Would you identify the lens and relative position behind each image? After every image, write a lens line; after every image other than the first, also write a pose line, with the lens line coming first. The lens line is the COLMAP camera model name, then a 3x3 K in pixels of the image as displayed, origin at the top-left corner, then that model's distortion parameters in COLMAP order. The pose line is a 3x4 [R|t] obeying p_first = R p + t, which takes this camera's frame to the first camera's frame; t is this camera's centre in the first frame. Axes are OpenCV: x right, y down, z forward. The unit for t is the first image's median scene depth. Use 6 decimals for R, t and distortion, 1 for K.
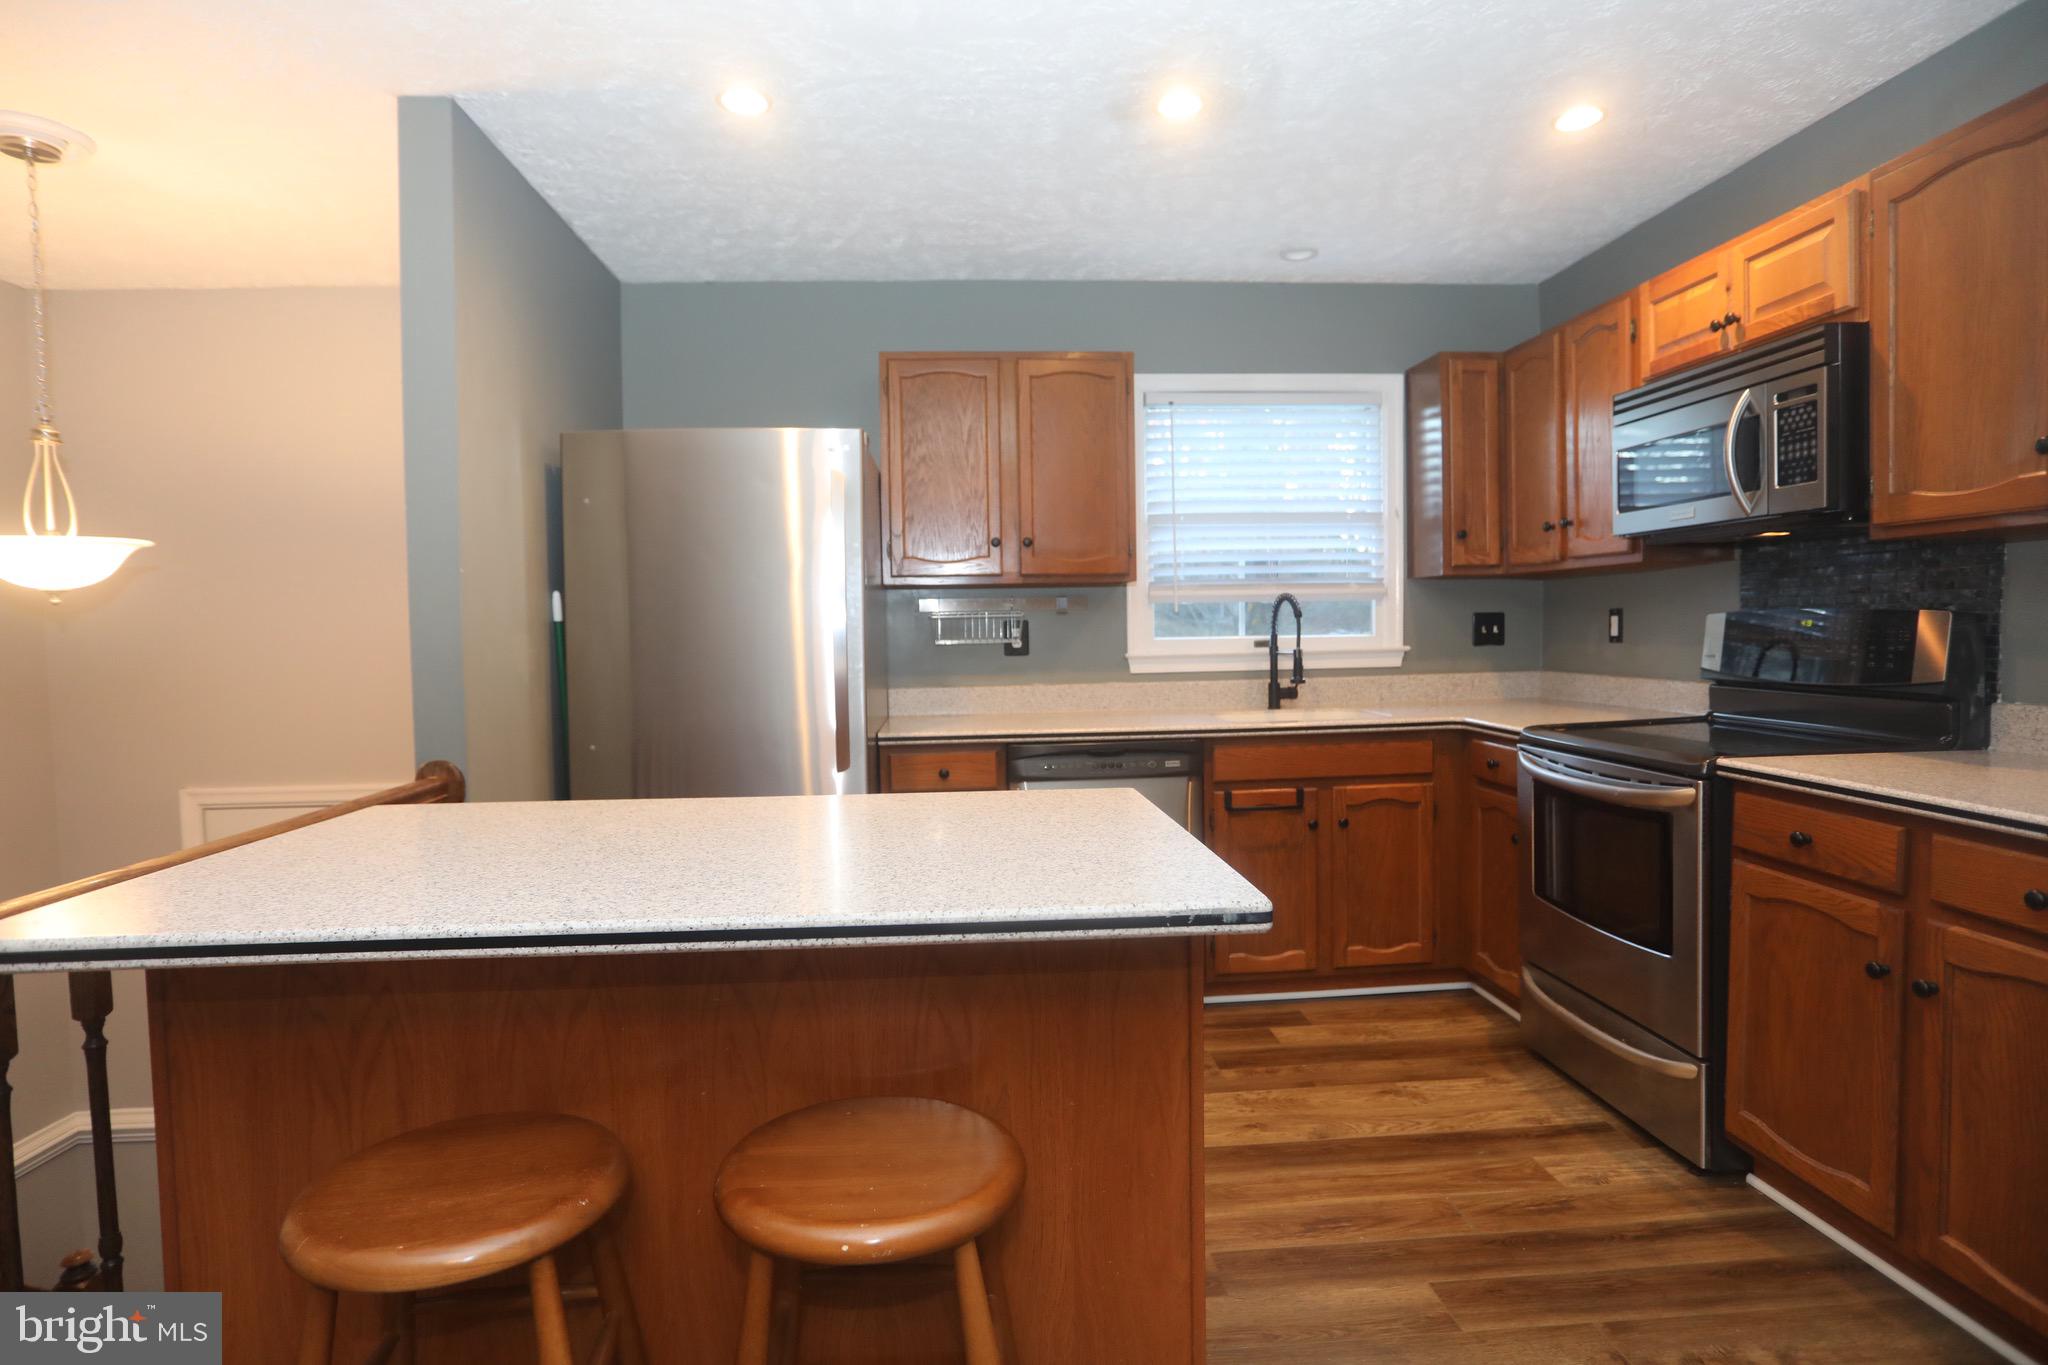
lens RADIAL K [[1101.7, 0, 1021.0], [0, 1101.7, 681.1], [0, 0, 1]] dist [-0.027503, 0.011343]
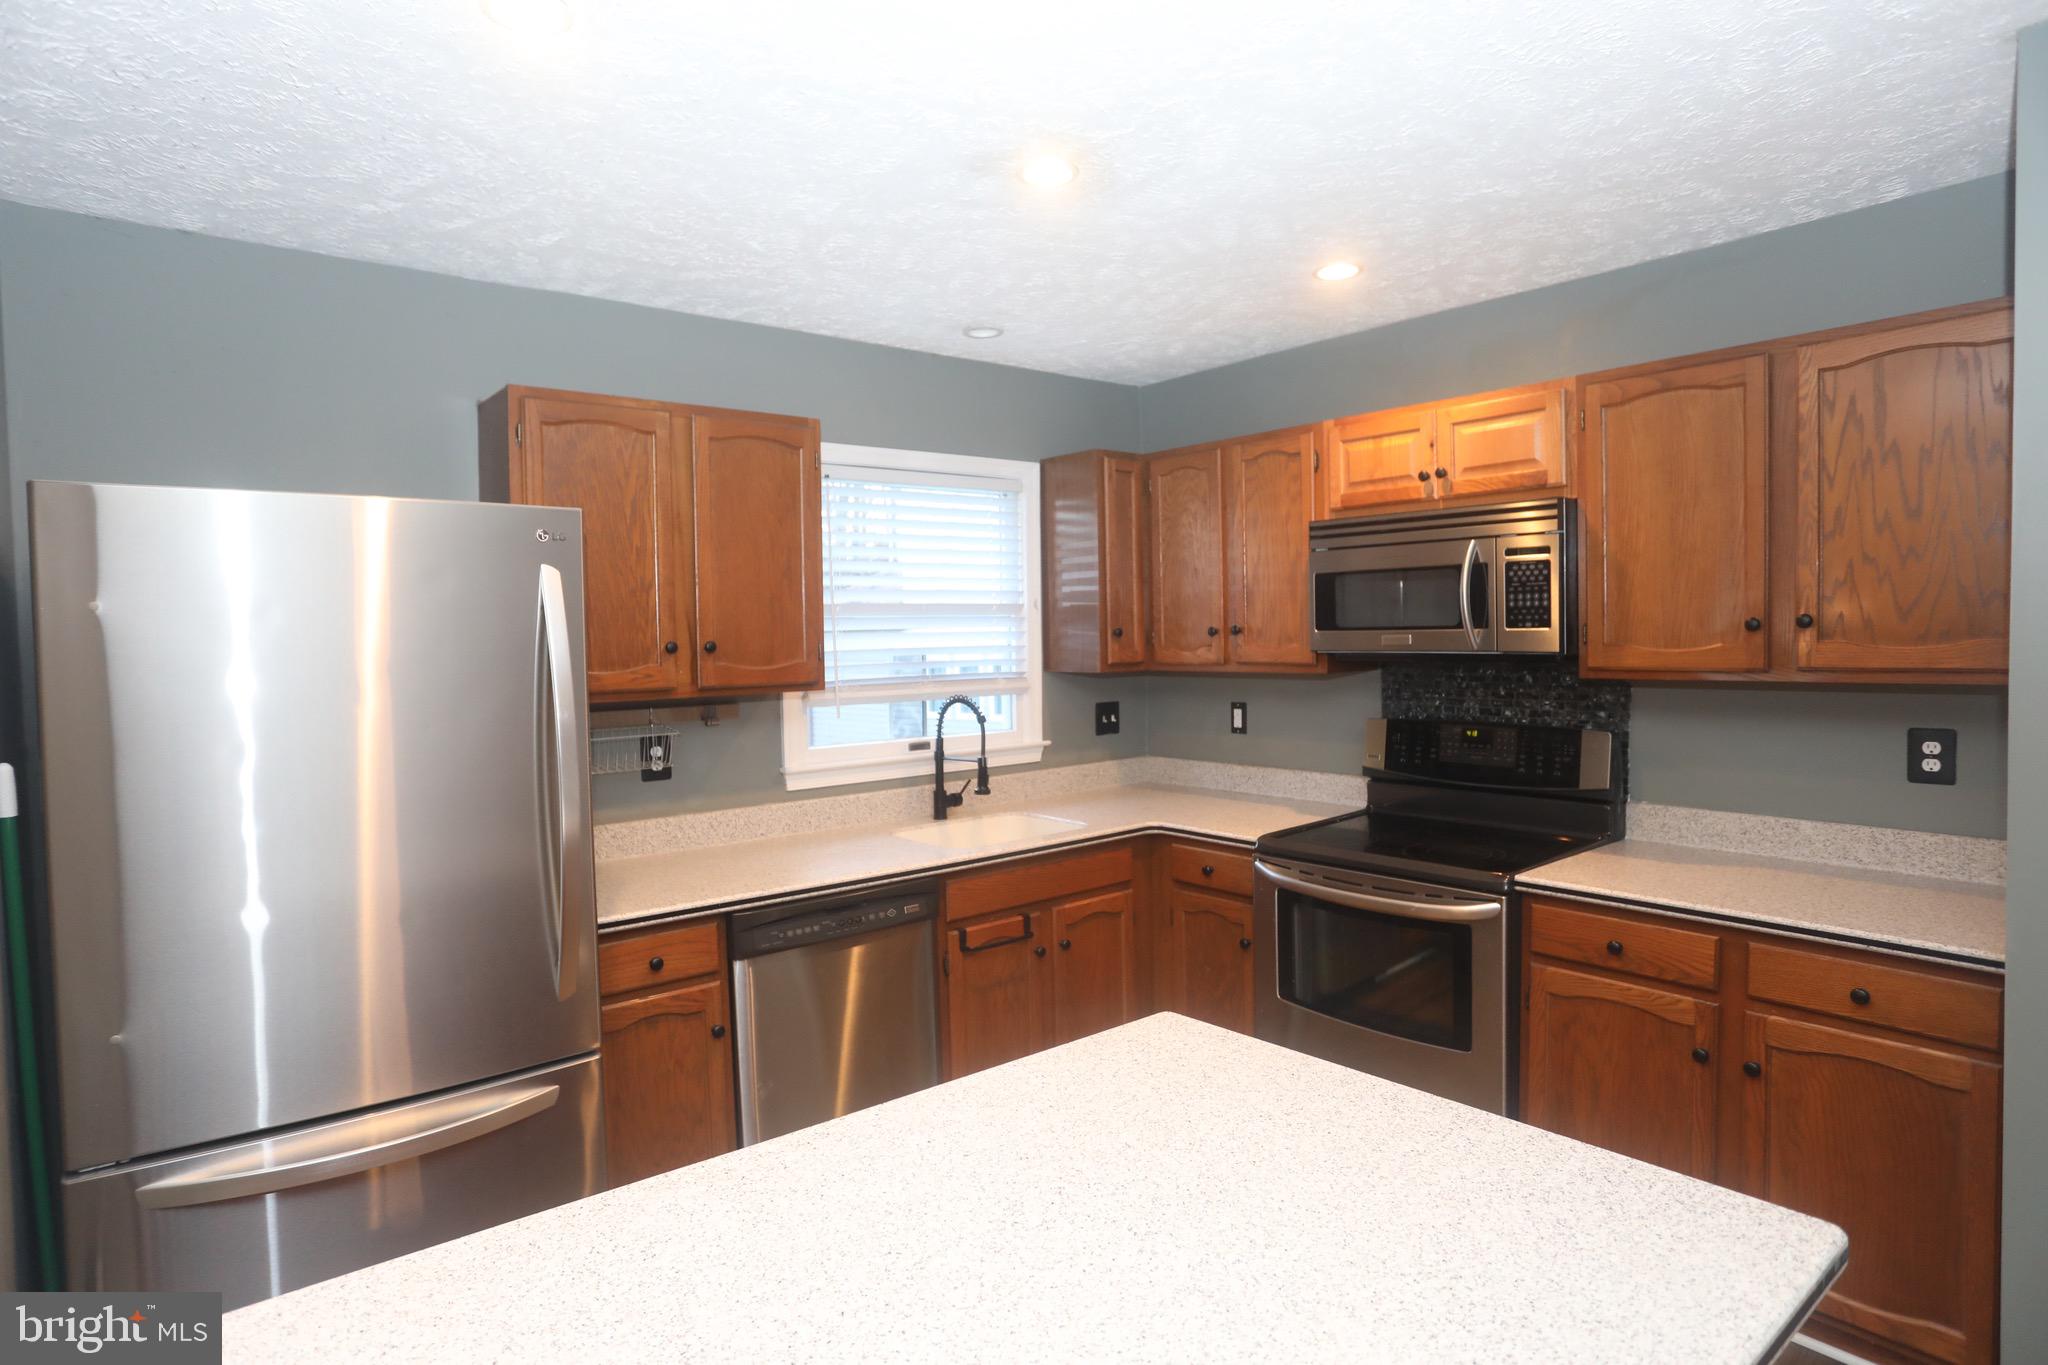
lens RADIAL K [[1132.1, 0, 1019.2], [0, 1132.1, 678.3], [0, 0, 1]] dist [-0.038522, 0.003652]
pose [[0.819658, -0.021064, 0.572466, -0.290966], [0.034544, 0.999323, -0.012690, -0.089168], [-0.571811, 0.030177, 0.819830, 0.222100]]
